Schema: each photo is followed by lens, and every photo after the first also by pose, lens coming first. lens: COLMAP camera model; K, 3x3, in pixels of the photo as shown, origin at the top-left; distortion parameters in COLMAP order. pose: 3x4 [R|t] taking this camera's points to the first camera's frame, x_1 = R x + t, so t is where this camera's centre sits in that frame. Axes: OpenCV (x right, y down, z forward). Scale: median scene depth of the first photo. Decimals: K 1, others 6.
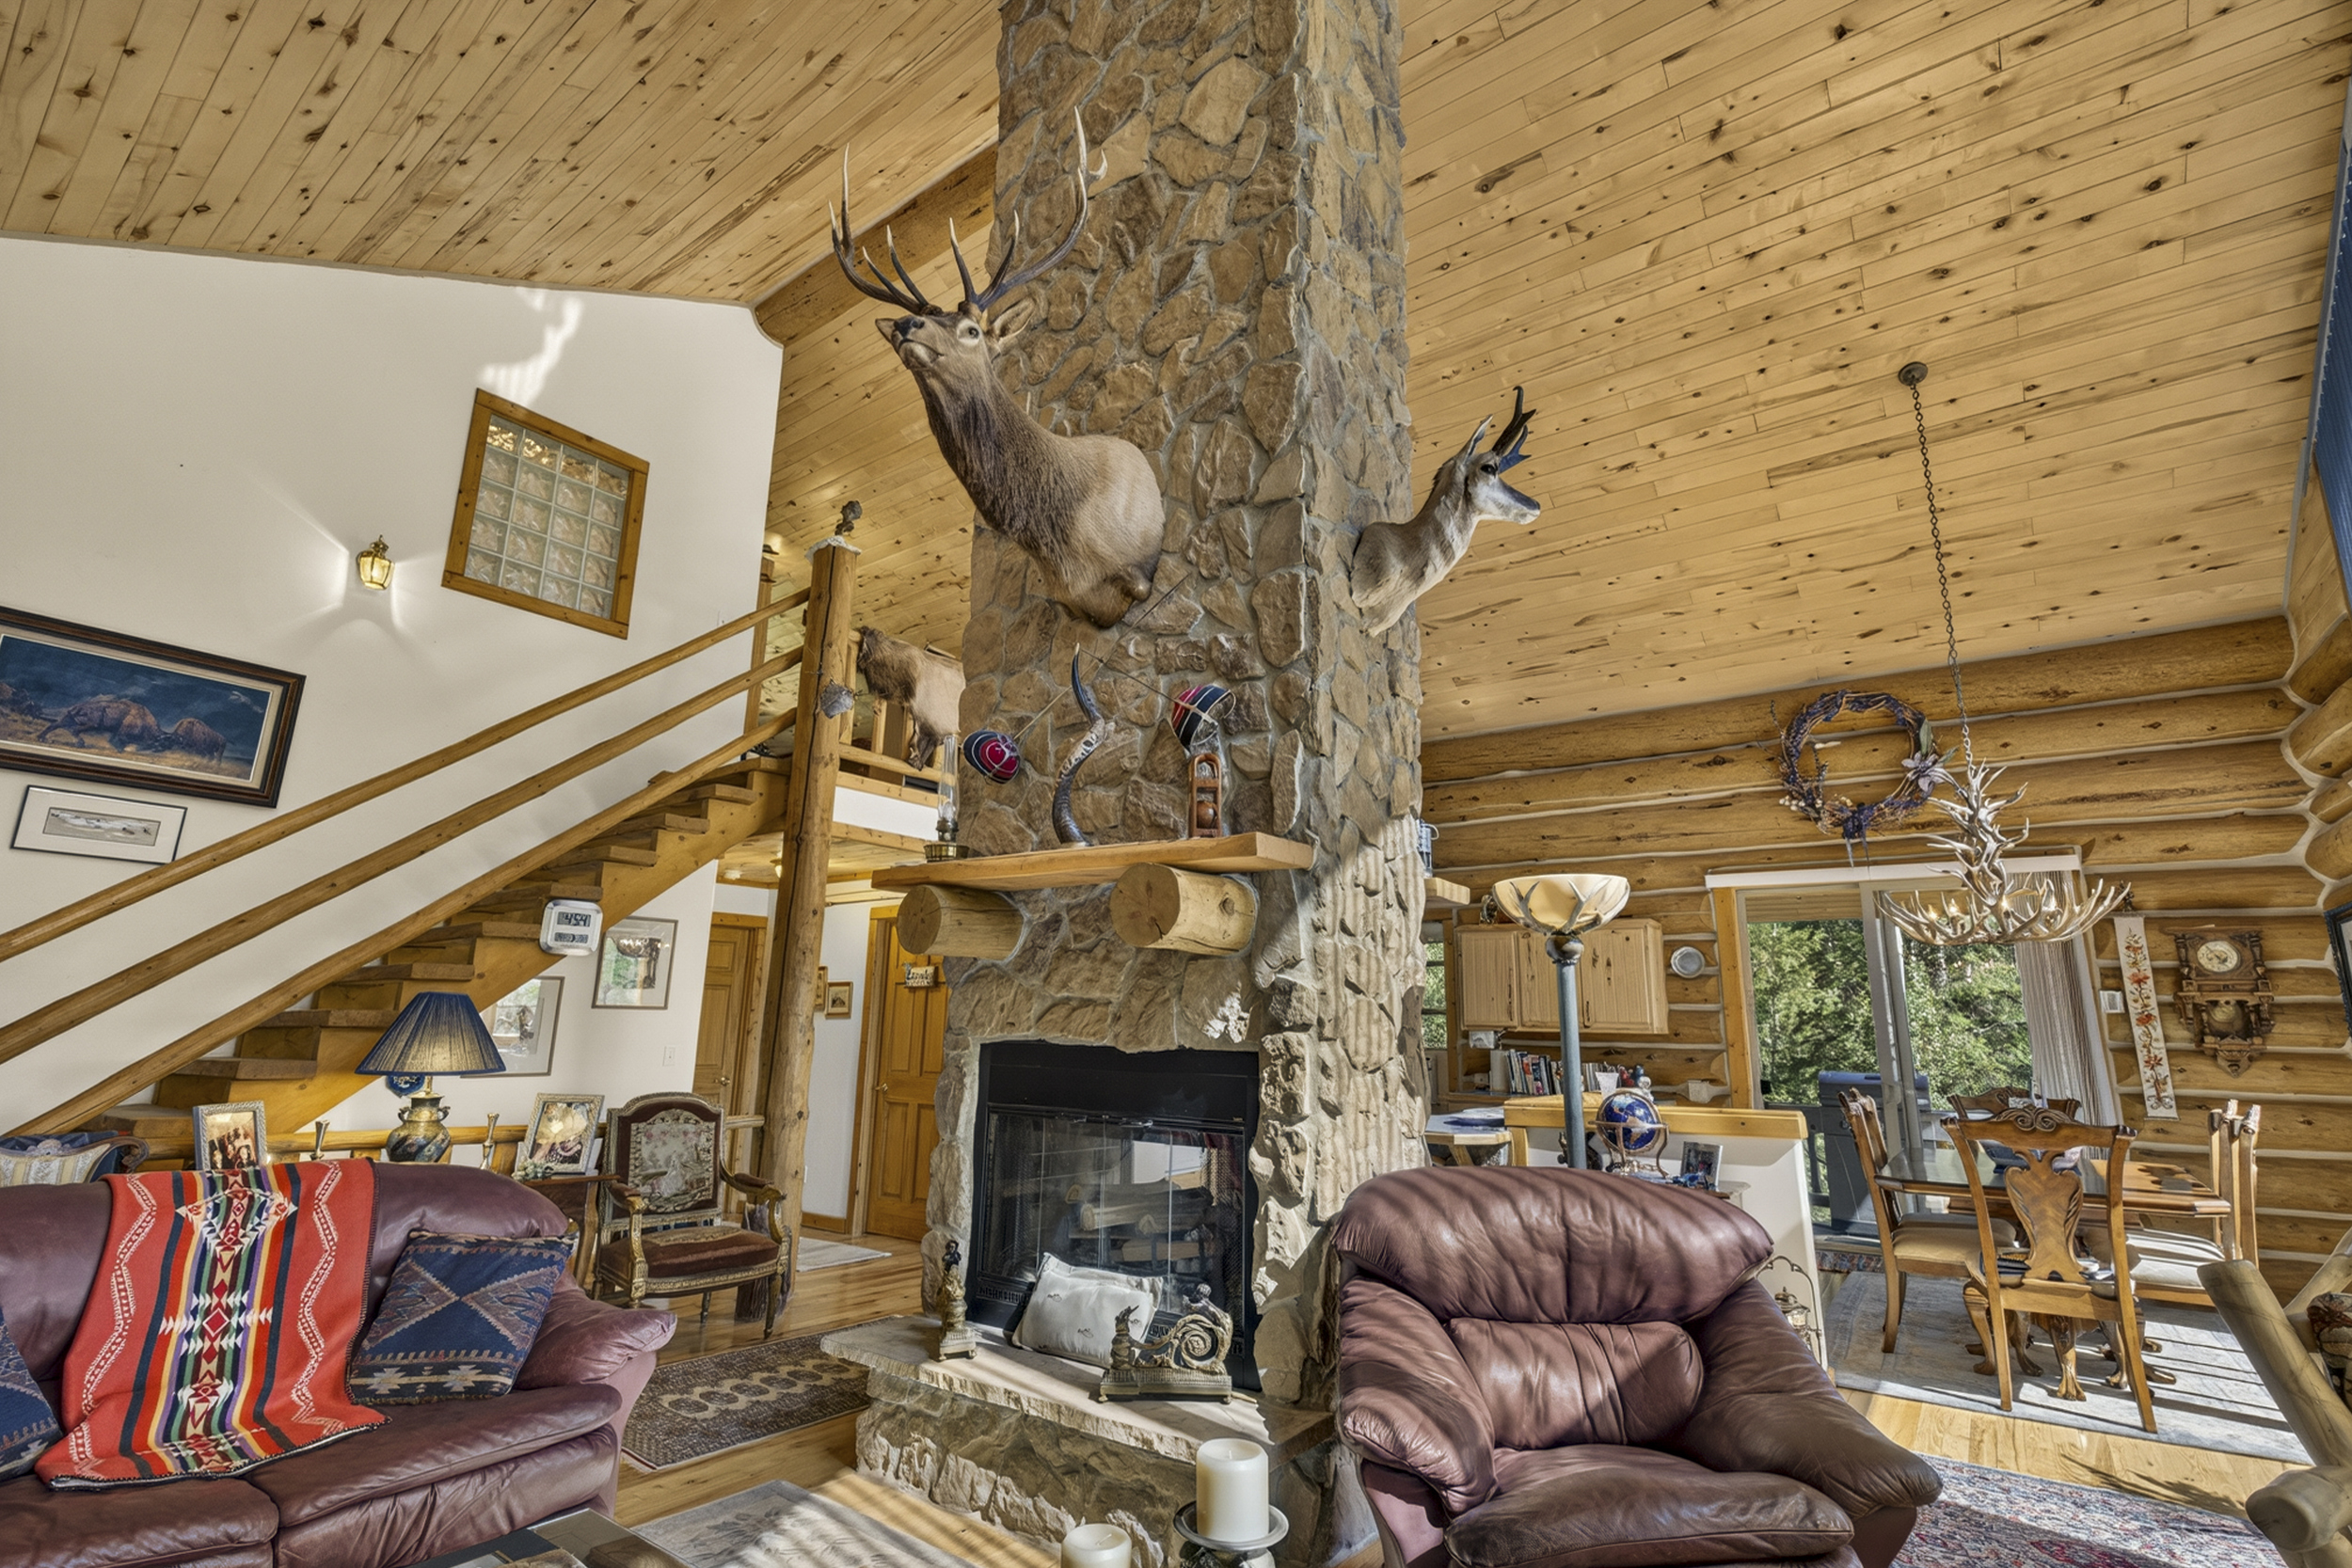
lens RADIAL K [[1083.7, 0, 1197.3], [0, 1083.7, 800.3], [0, 0, 1]] dist [-0.007821, 0.002902]
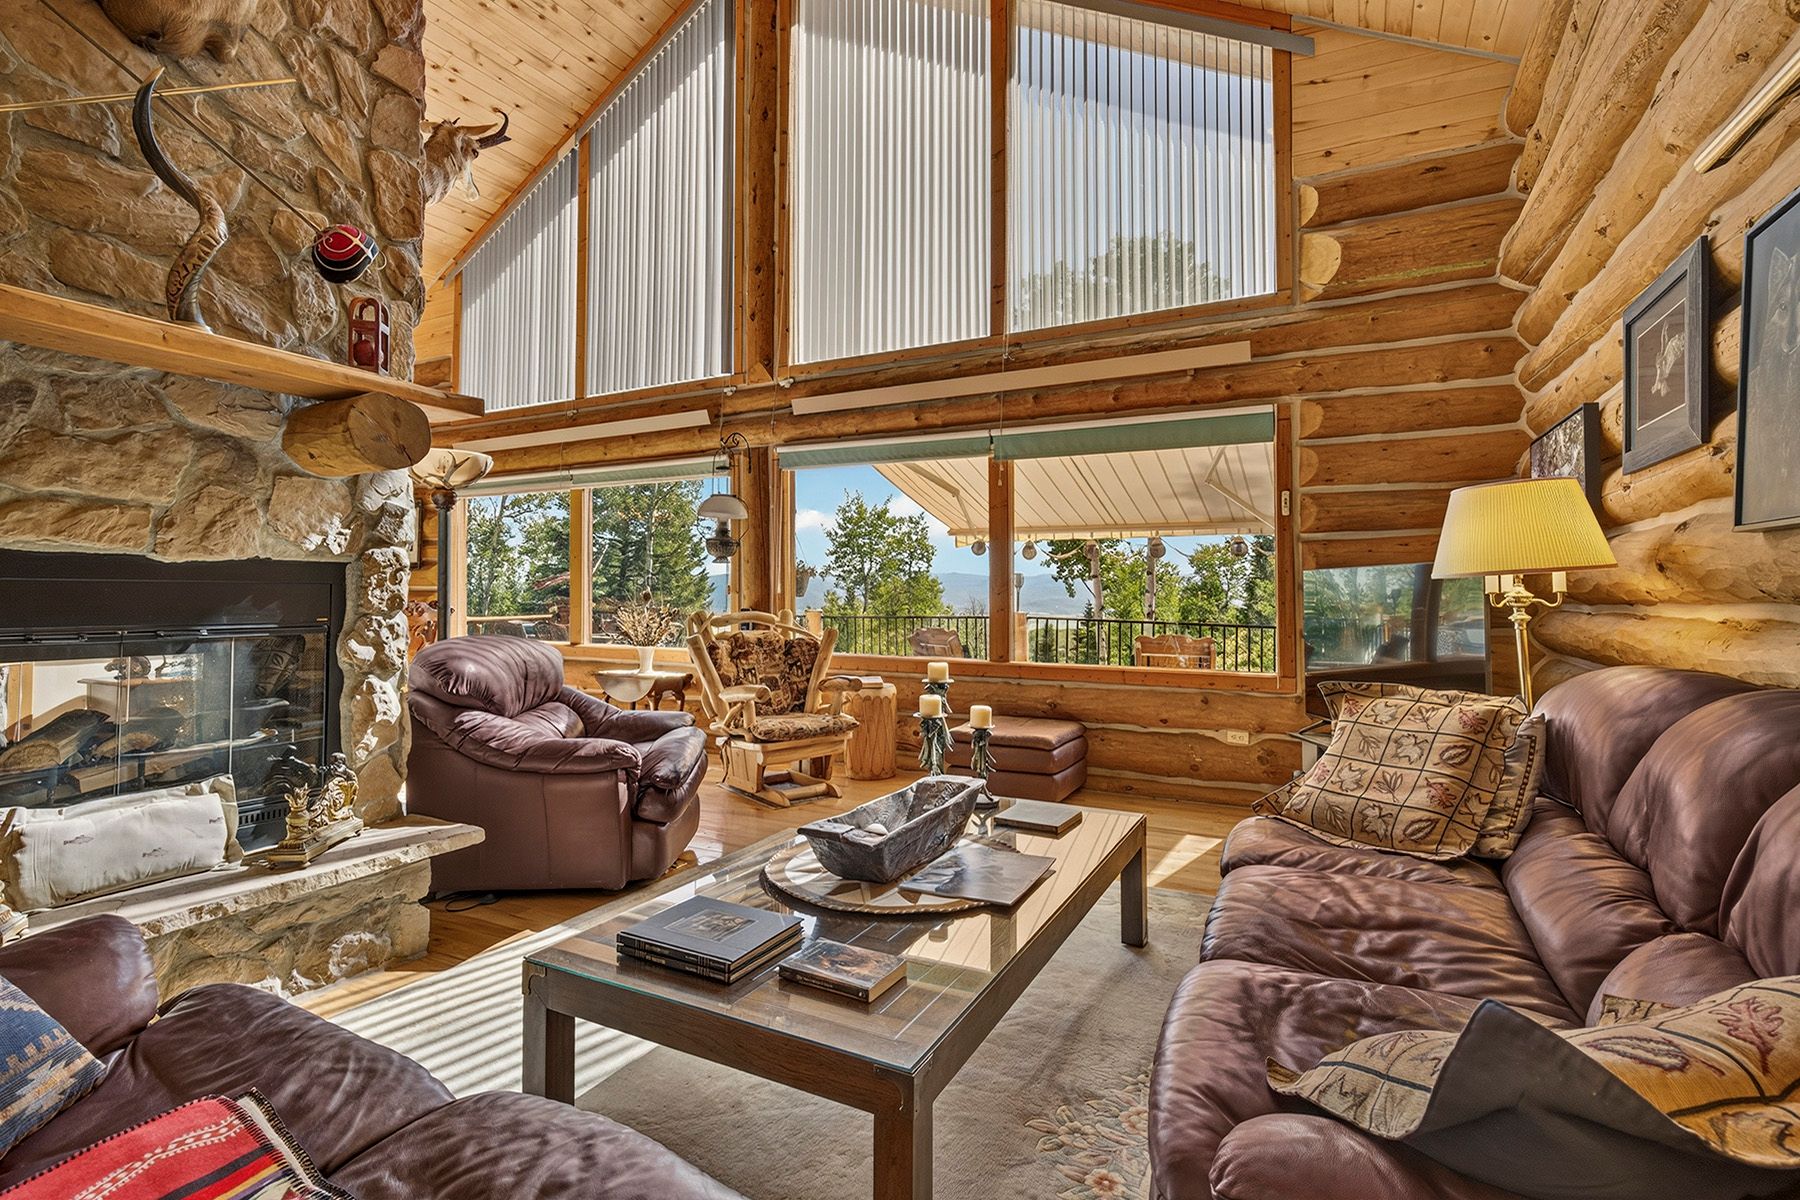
lens RADIAL K [[829.5, 0, 910.7], [0, 829.5, 571.7], [0, 0, 1]] dist [-0.007821, 0.002902]
pose [[-0.142741, 0.002848, 0.989756, -0.691136], [-0.211536, 0.976802, -0.033318, 0.107969], [-0.966891, -0.214125, -0.138827, 0.401008]]
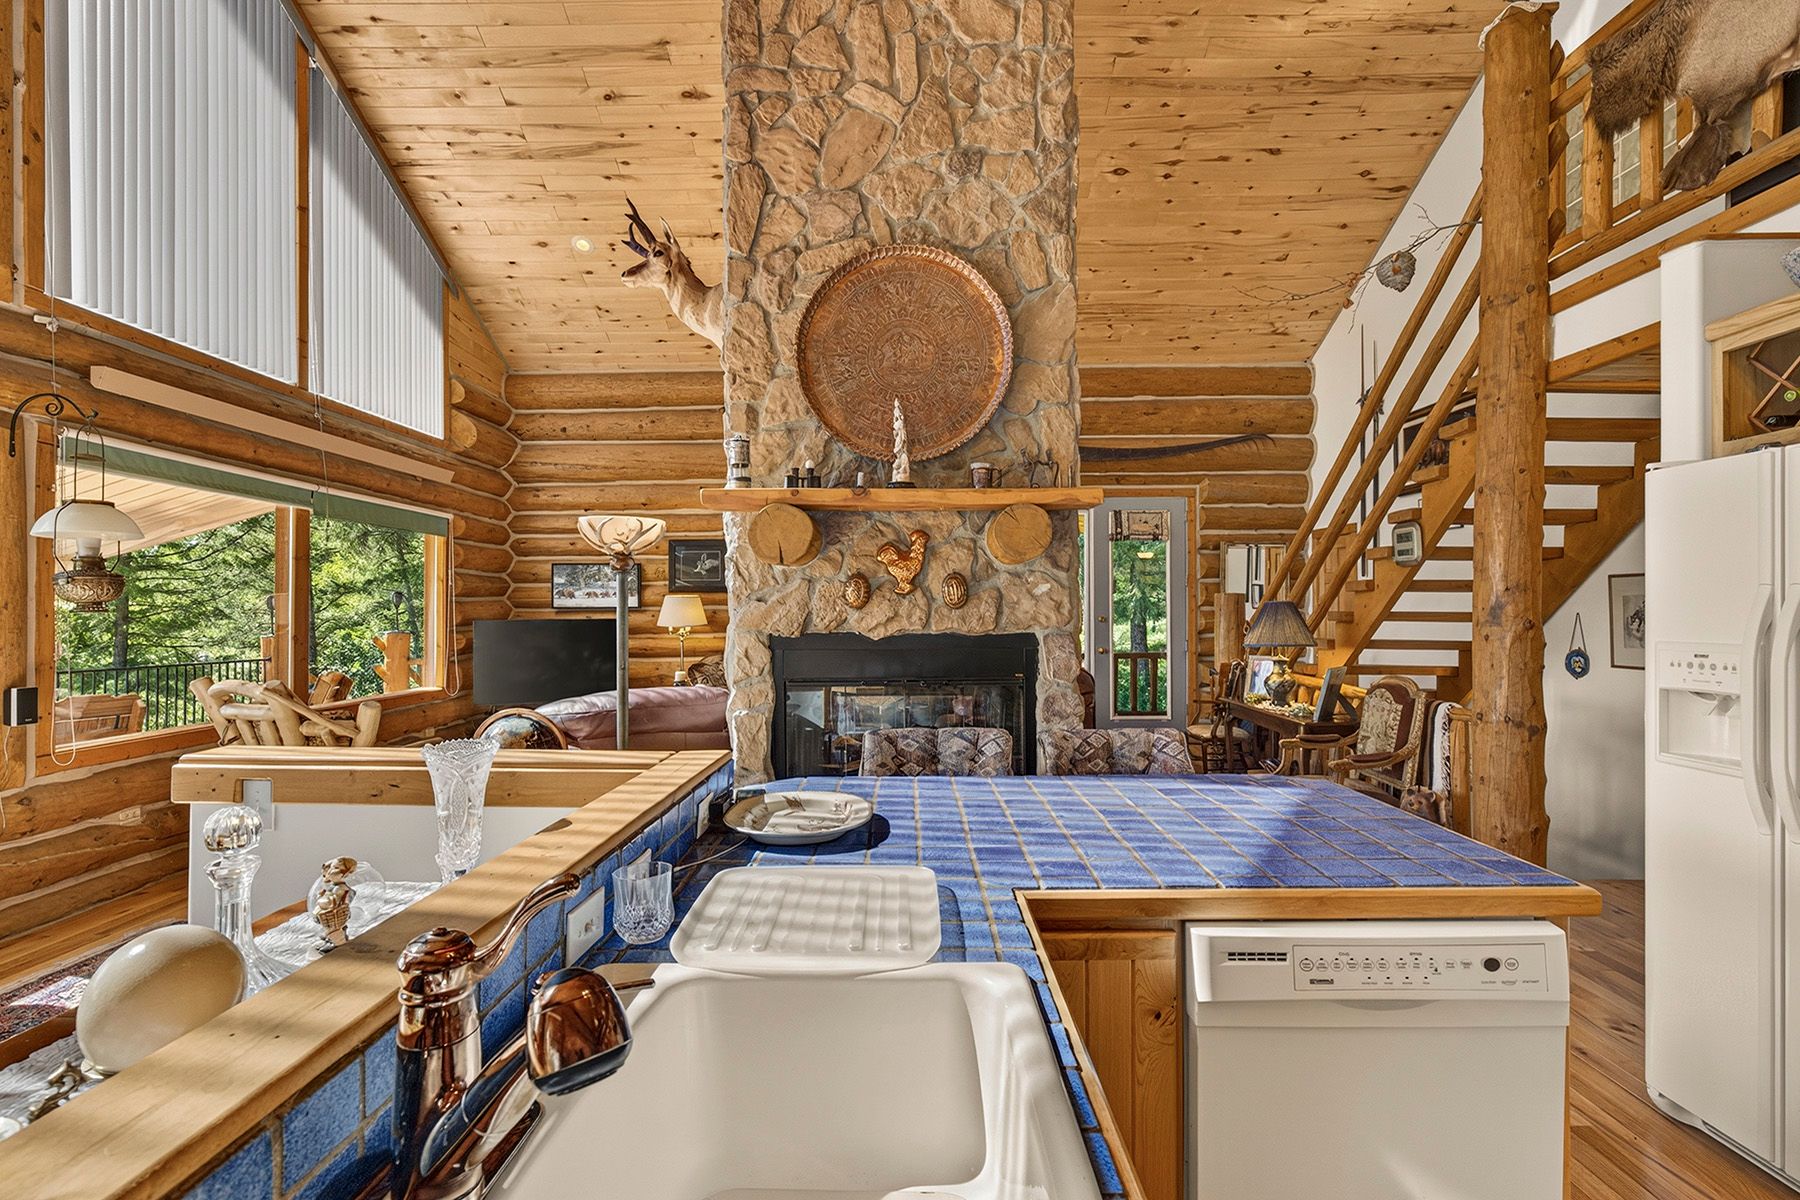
lens RADIAL K [[829.5, 0, 908.4], [0, 829.5, 609.7], [0, 0, 1]] dist [-0.007821, 0.002902]
pose [[-0.808273, -0.016778, -0.588569, 0.527617], [0.109954, 0.977710, -0.178869, 0.351002], [0.578450, -0.209291, -0.788411, 1.652872]]
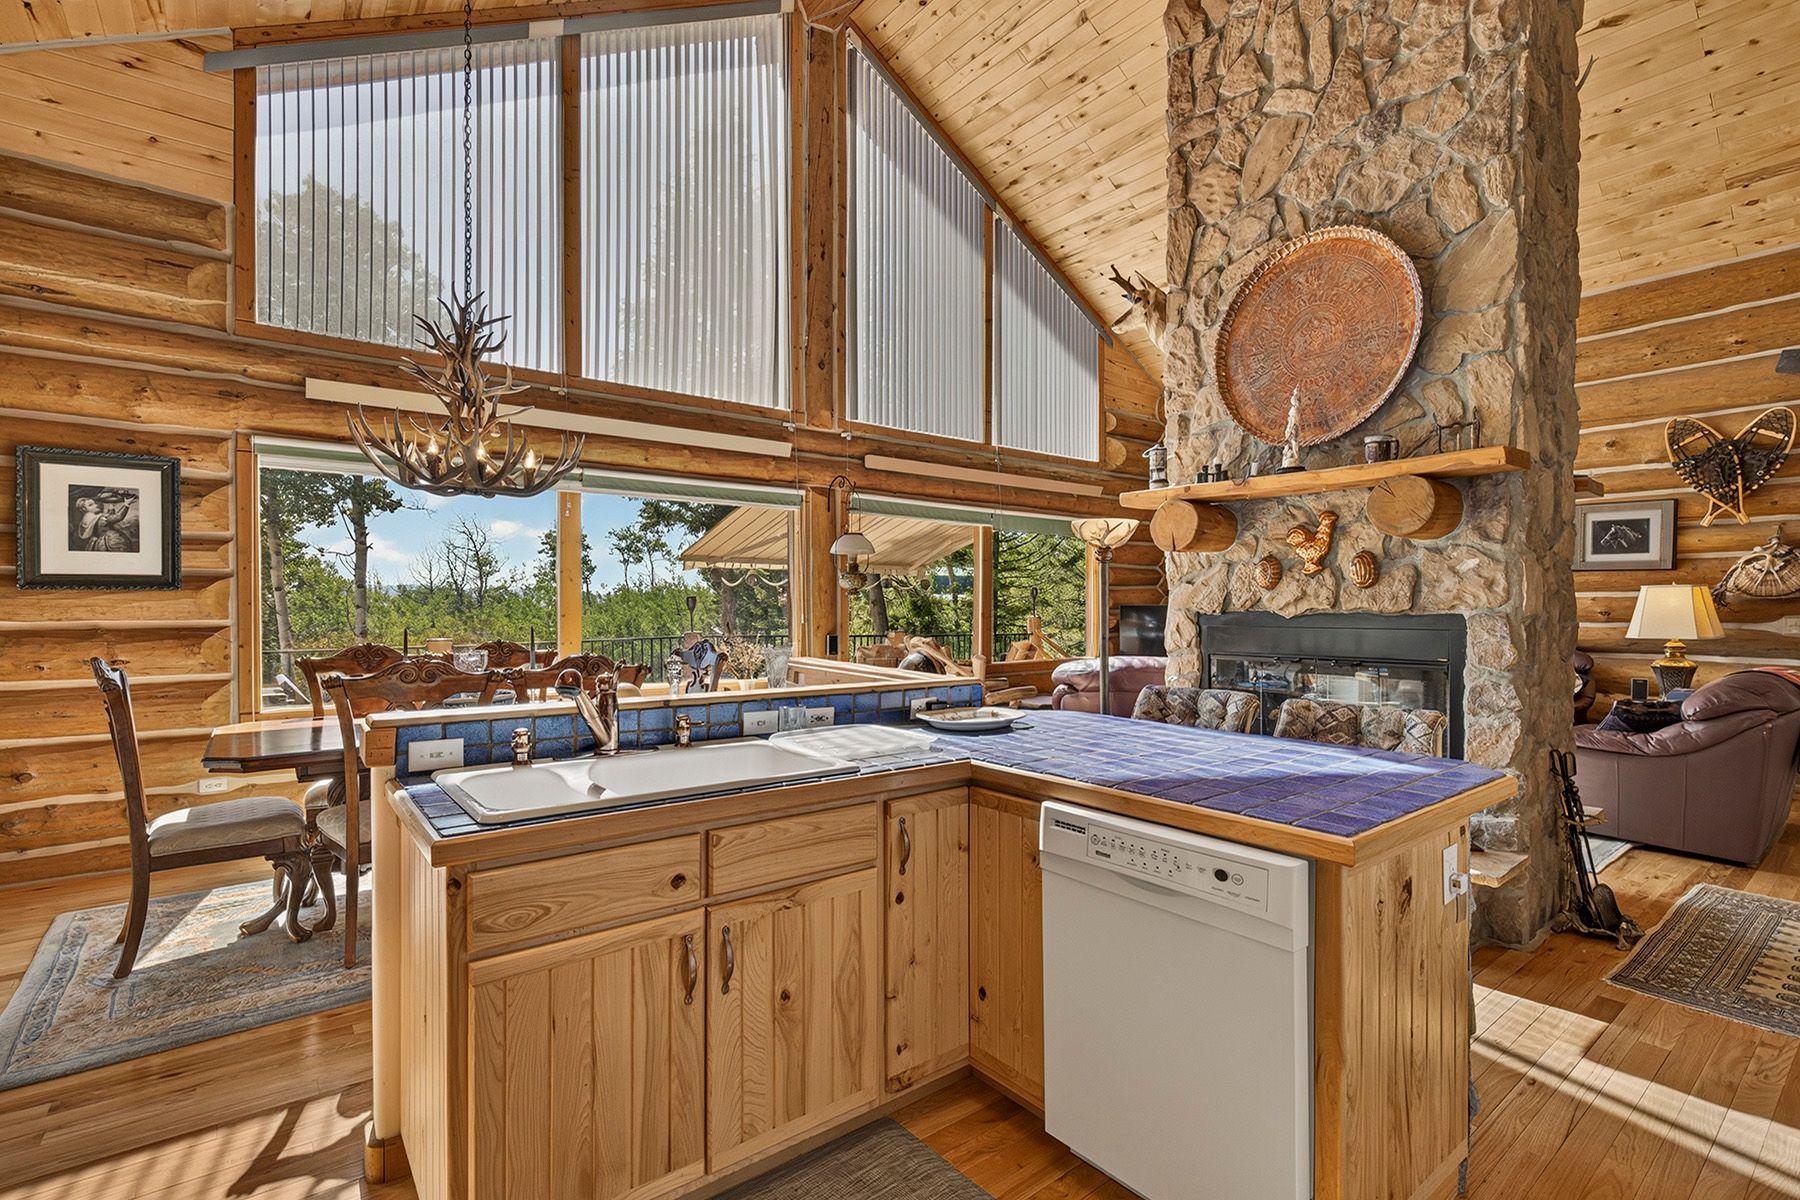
lens RADIAL K [[829.5, 0, 909.1], [0, 829.5, 607.1], [0, 0, 1]] dist [-0.007821, 0.002902]
pose [[-0.963150, -0.020978, 0.268146, 0.200127], [-0.074428, 0.978811, -0.190762, 0.414684], [-0.258463, -0.203690, -0.944303, 1.909422]]
